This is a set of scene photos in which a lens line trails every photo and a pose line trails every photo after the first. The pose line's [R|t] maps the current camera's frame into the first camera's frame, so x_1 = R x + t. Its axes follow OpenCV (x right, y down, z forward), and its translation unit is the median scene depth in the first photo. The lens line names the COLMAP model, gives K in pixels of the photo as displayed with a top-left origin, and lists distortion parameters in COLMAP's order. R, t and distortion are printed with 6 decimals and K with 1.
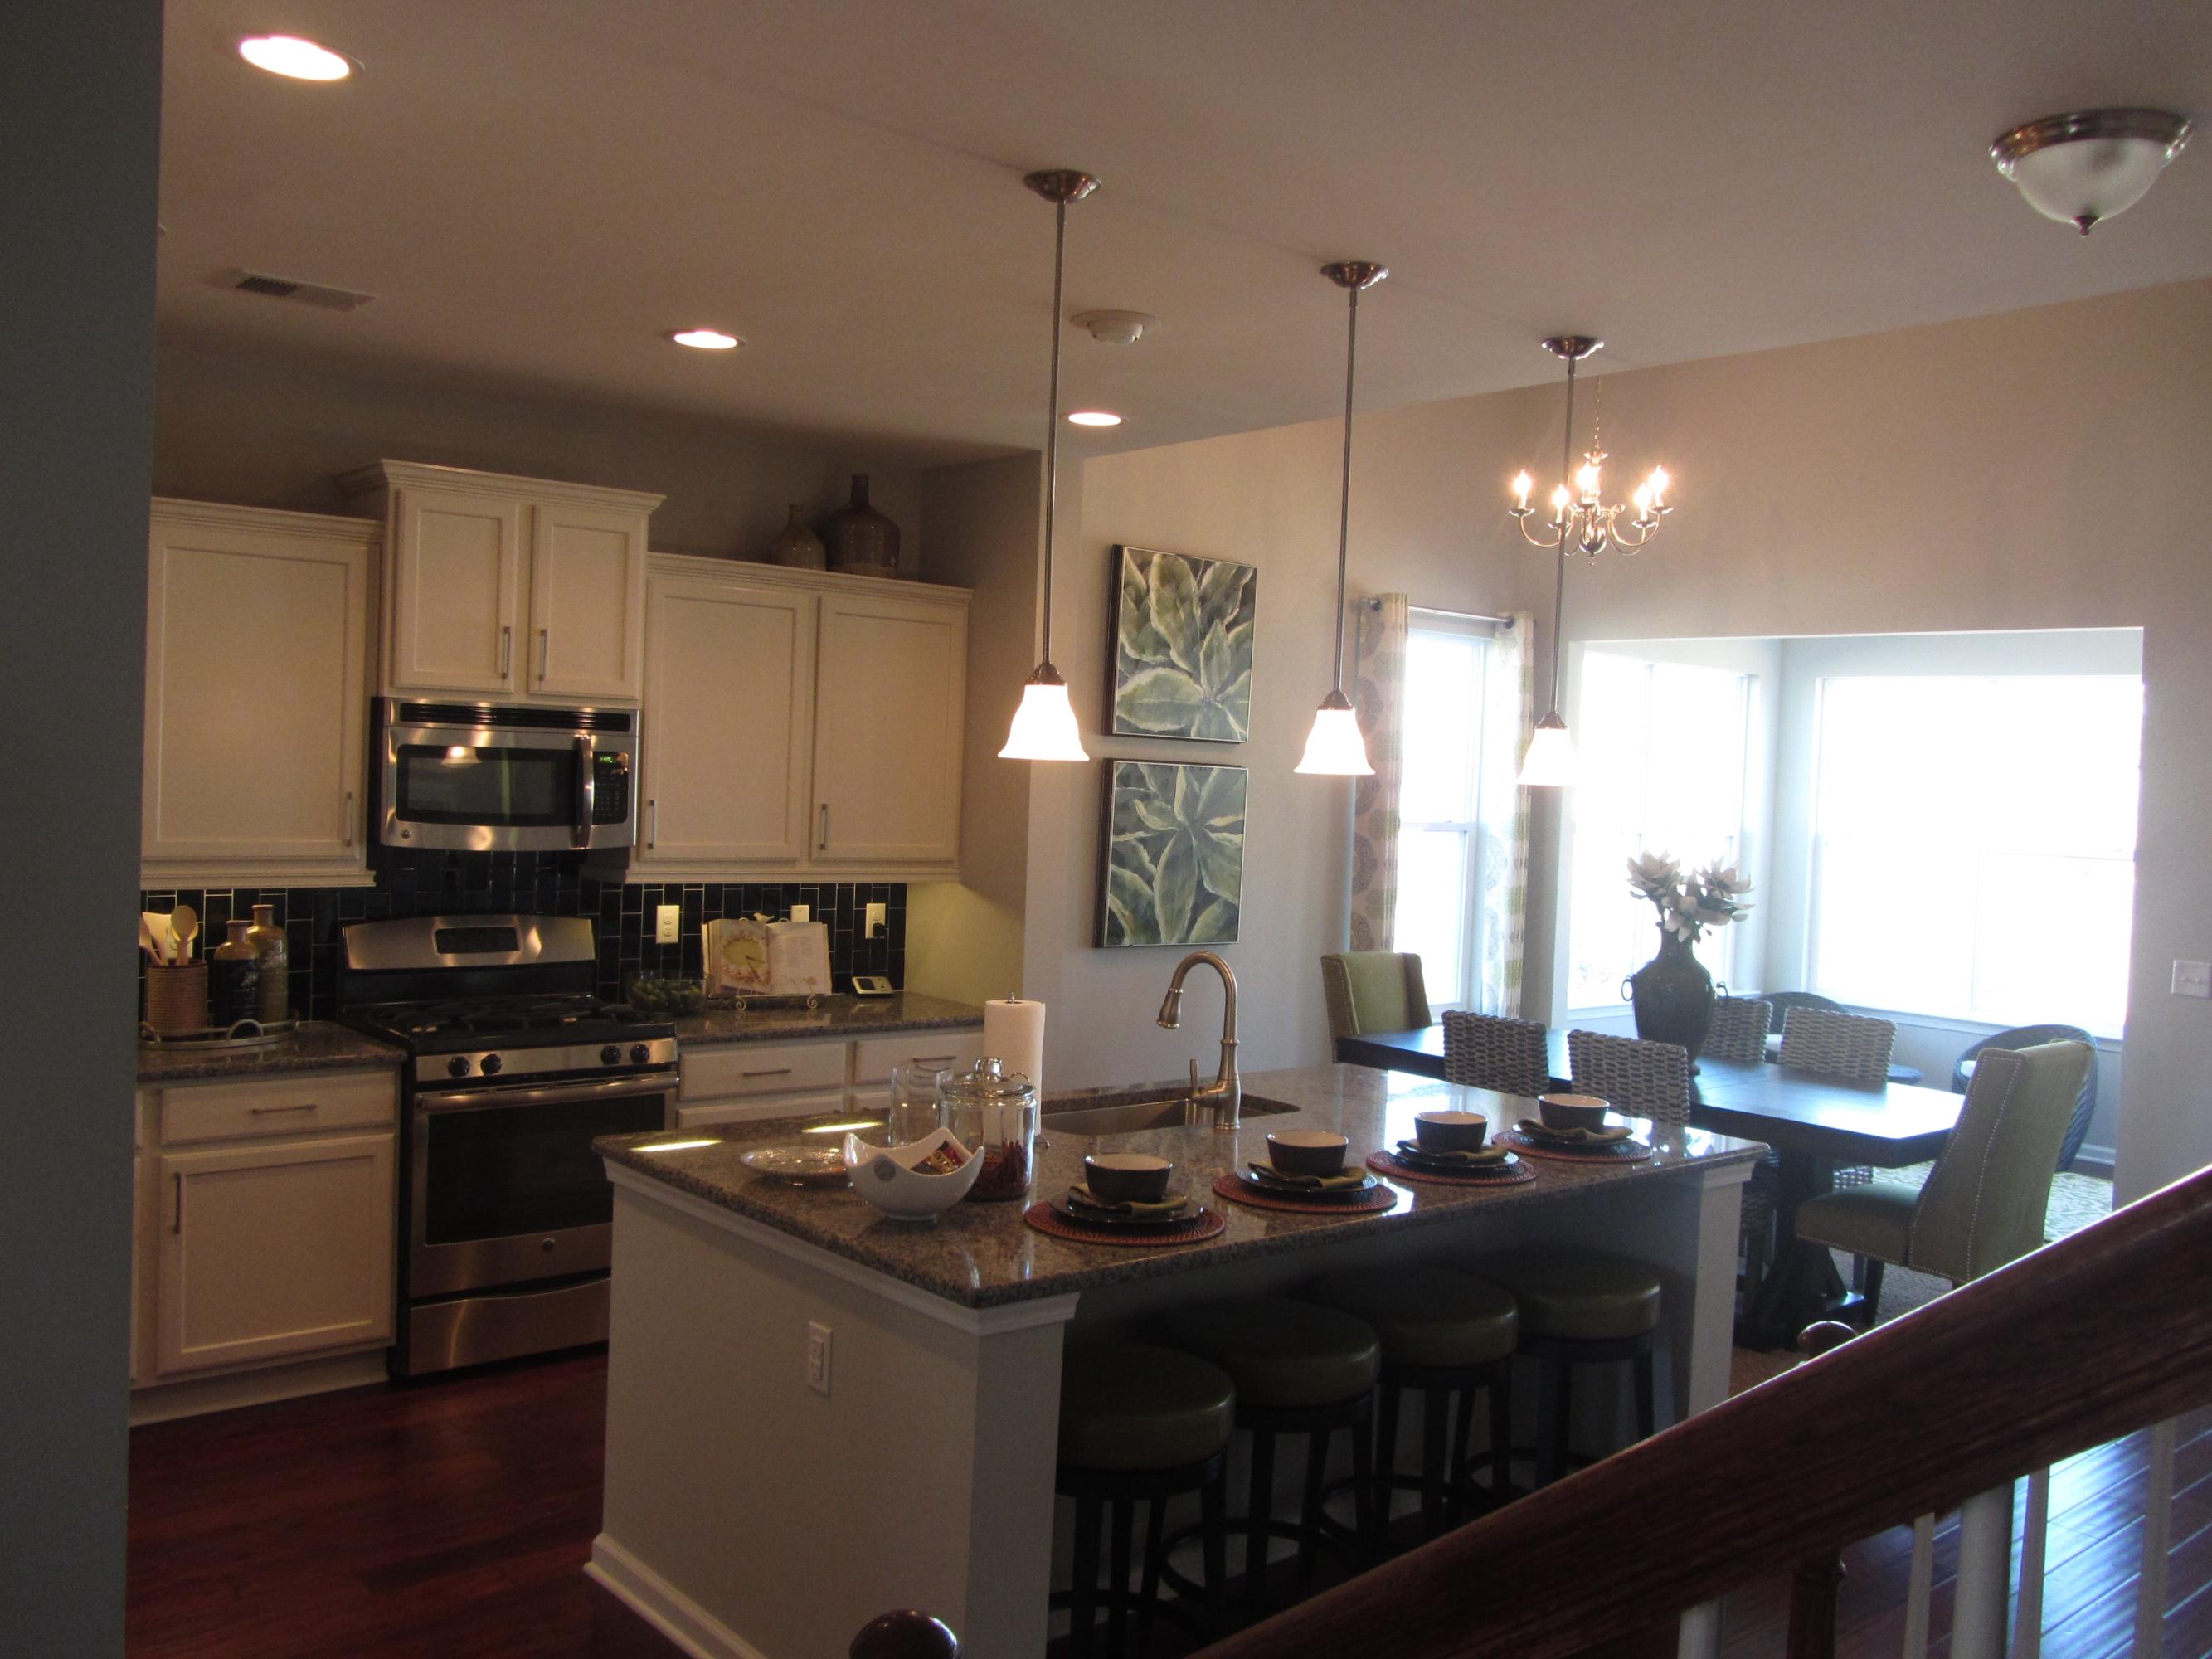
lens RADIAL K [[1842.8, 0, 1129.7], [0, 1842.8, 810.2], [0, 0, 1]] dist [-0.009905, 0.001296]
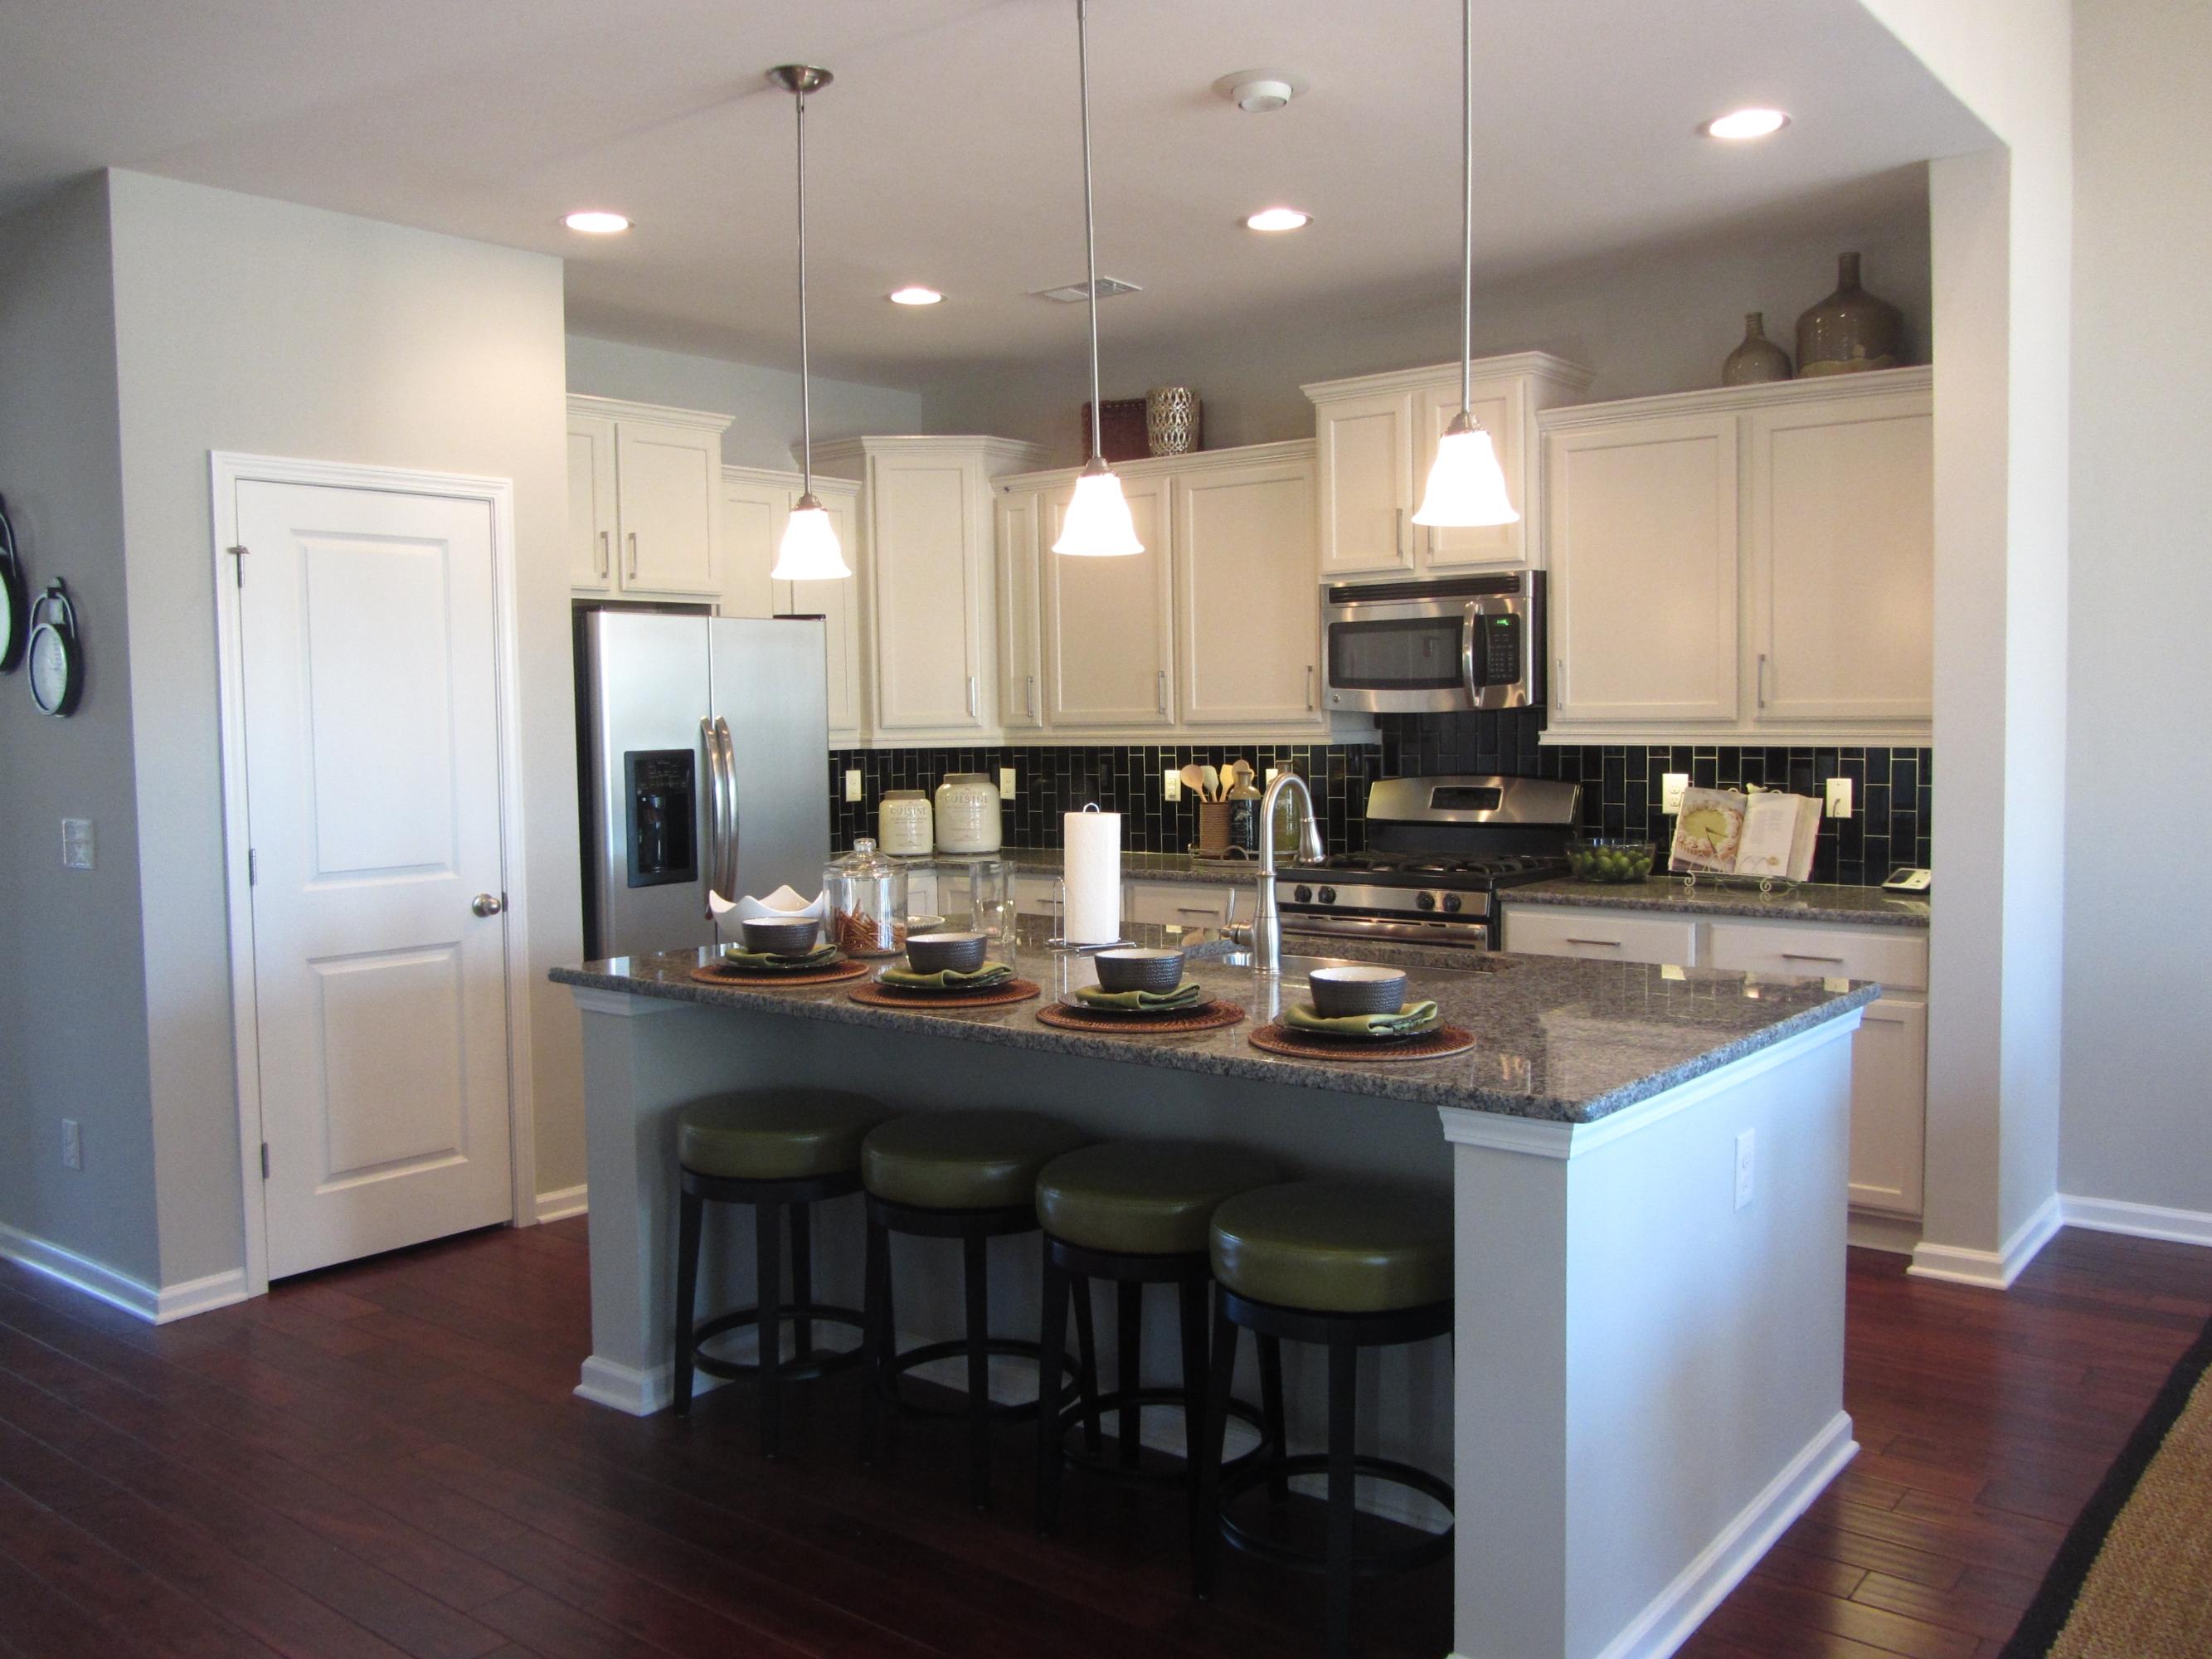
lens RADIAL K [[1842.8, 0, 1109.5], [0, 1842.8, 833.4], [0, 0, 1]] dist [-0.009905, 0.001296]
pose [[0.192706, 0.023233, -0.980982, 0.515416], [0.003425, 0.999698, 0.024349, 0.048516], [0.981251, -0.008052, 0.192568, 0.442168]]
